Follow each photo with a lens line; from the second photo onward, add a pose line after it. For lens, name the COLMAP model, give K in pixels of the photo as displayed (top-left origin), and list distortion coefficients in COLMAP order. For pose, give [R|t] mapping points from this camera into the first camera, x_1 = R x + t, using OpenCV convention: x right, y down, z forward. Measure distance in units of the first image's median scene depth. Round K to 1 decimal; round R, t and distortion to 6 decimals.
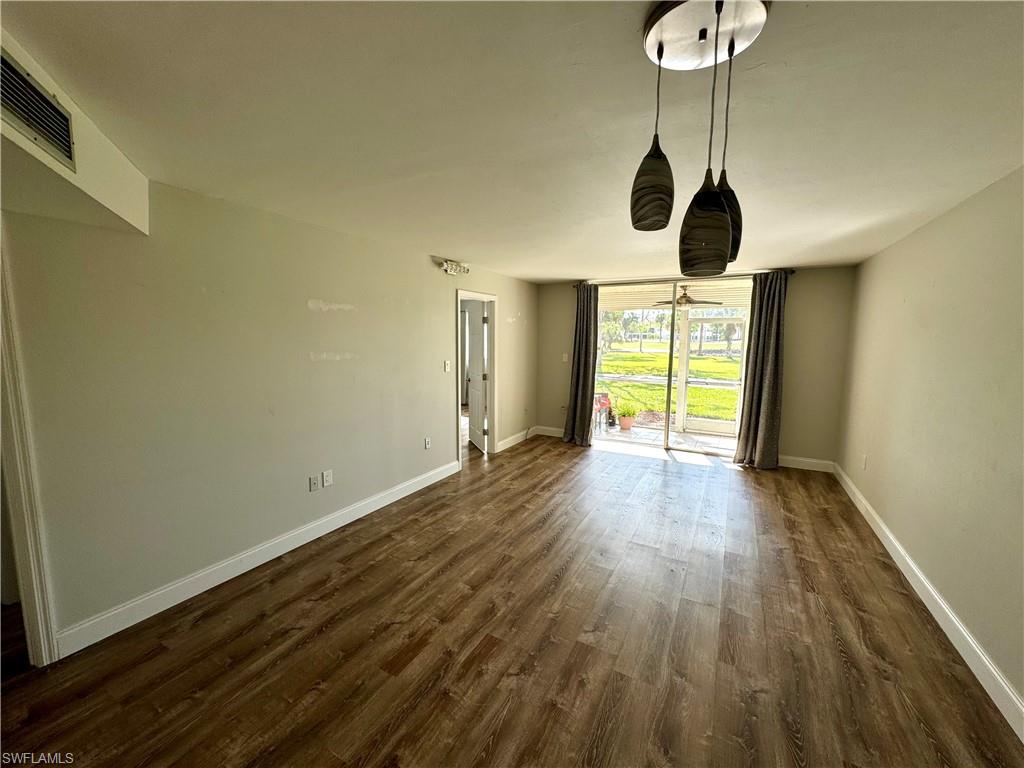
lens RADIAL K [[408.8, 0, 517.9], [0, 408.8, 389.8], [0, 0, 1]] dist [-0.004553, -0.000025]
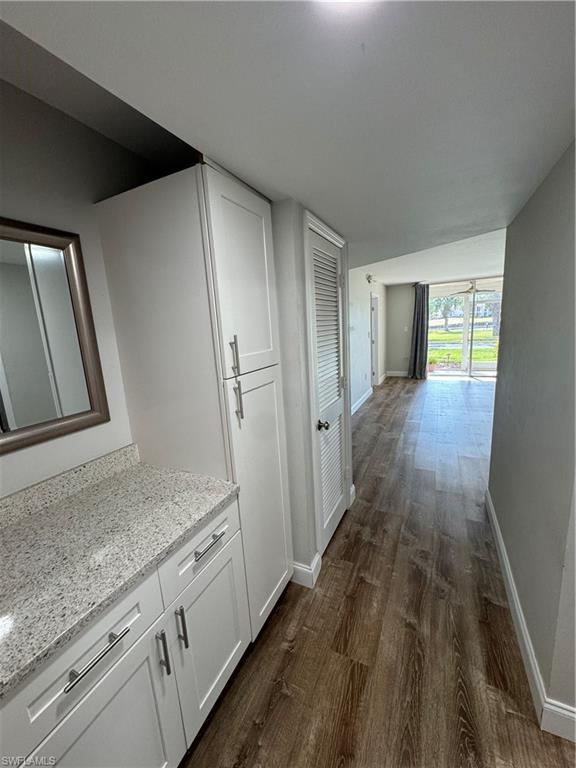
lens RADIAL K [[306.6, 0, 287.5], [0, 306.6, 384.0], [0, 0, 1]] dist [-0.004553, -0.000025]
pose [[0.996894, -0.075402, 0.022740, -0.437982], [0.074082, 0.995779, 0.054180, 0.045102], [-0.026729, -0.052327, 0.998272, -0.281218]]
